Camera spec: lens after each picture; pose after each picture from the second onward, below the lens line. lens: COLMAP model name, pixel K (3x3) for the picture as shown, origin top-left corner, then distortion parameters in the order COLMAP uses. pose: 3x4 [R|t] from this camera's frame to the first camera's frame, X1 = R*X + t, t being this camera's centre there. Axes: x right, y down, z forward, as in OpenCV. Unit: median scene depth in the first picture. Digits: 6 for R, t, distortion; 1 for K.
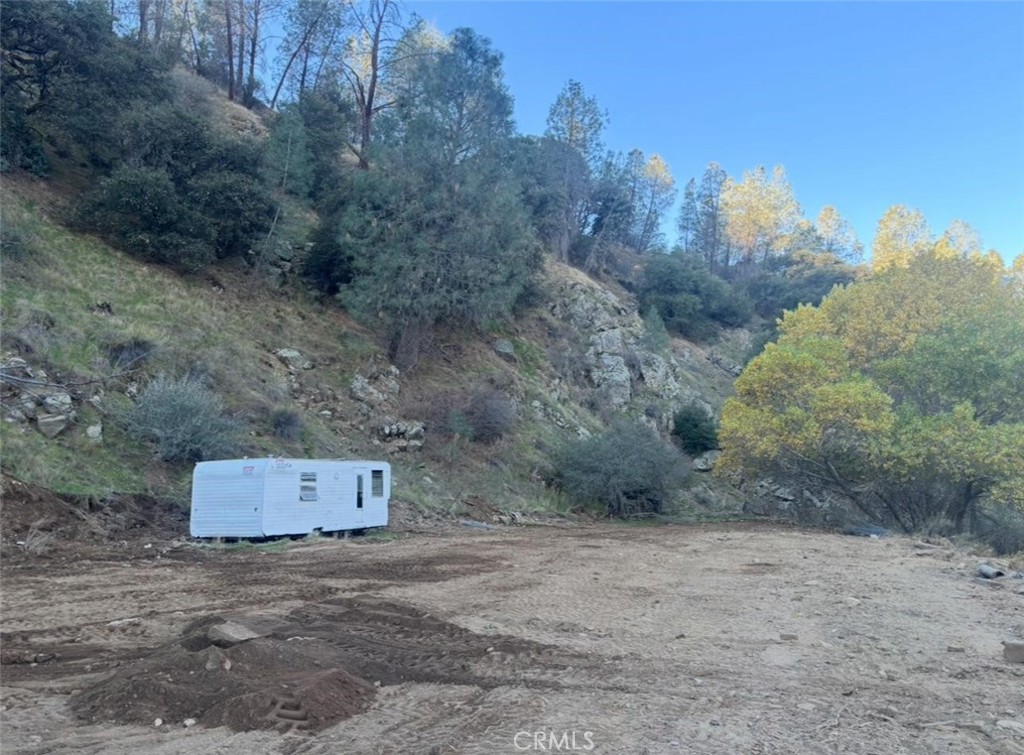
lens RADIAL K [[787.1, 0, 512.8], [0, 787.1, 454.8], [0, 0, 1]] dist [0.027715, -0.008850]
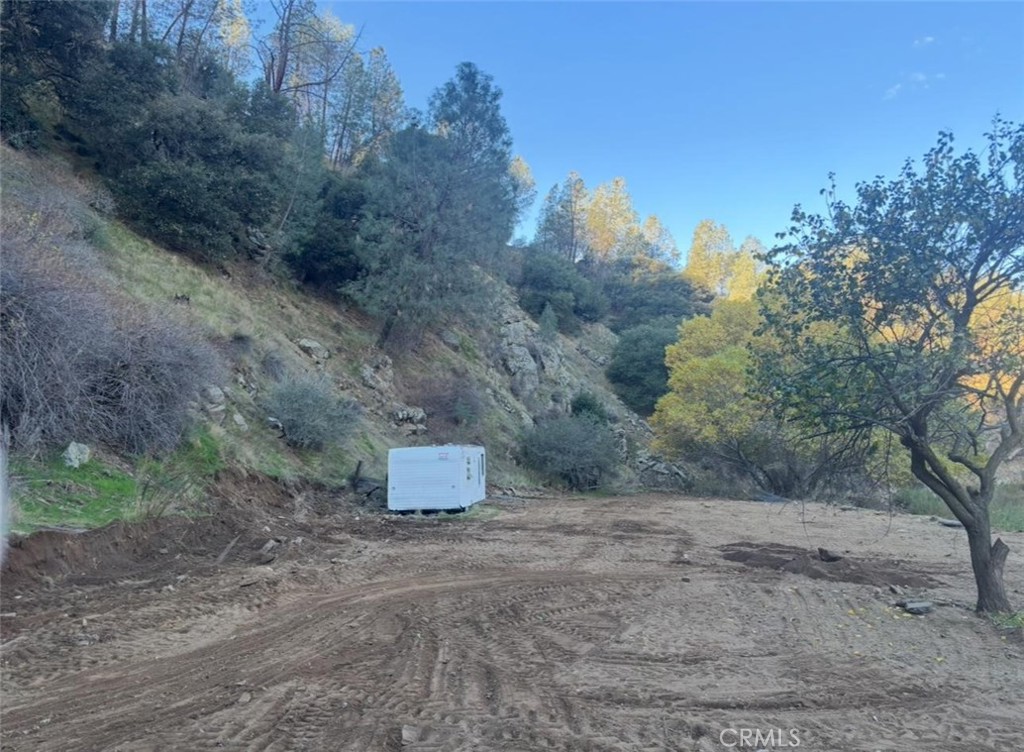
lens RADIAL K [[787.1, 0, 512.8], [0, 787.1, 453.3], [0, 0, 1]] dist [0.027715, -0.008850]
pose [[0.959088, 0.000948, 0.283107, -0.269366], [-0.010234, 0.999457, 0.031321, -0.011660], [-0.282924, -0.032937, 0.958577, -0.106162]]
